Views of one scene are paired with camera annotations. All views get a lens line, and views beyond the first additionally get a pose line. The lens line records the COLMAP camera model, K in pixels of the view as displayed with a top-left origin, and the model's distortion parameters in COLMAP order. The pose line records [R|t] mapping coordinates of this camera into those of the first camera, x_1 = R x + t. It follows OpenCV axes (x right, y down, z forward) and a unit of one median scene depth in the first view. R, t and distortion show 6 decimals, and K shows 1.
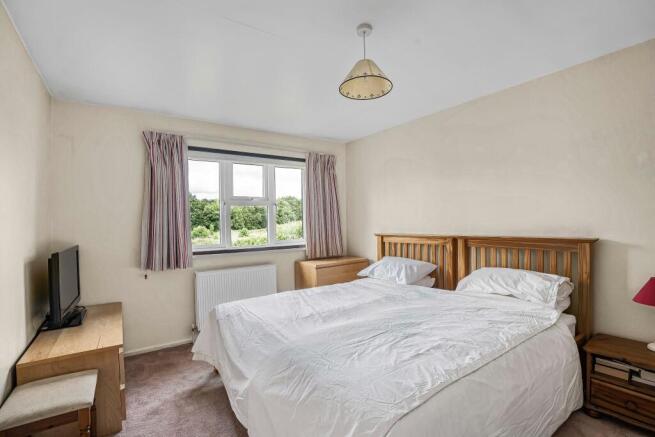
lens RADIAL K [[302.3, 0, 327.7], [0, 302.3, 221.4], [0, 0, 1]] dist [-0.021804, 0.001253]
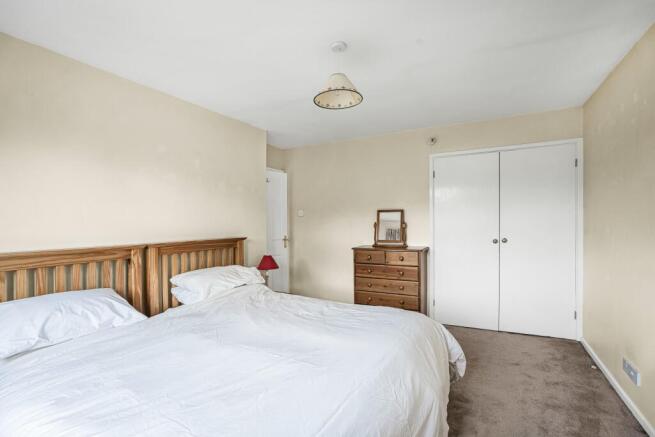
lens RADIAL K [[302.3, 0, 327.7], [0, 302.3, 221.4], [0, 0, 1]] dist [-0.021804, 0.001253]
pose [[-0.411145, 0.031766, 0.911016, -0.553691], [0.022022, 0.999447, -0.024911, 0.021043], [-0.911304, 0.009820, -0.411617, 0.981826]]
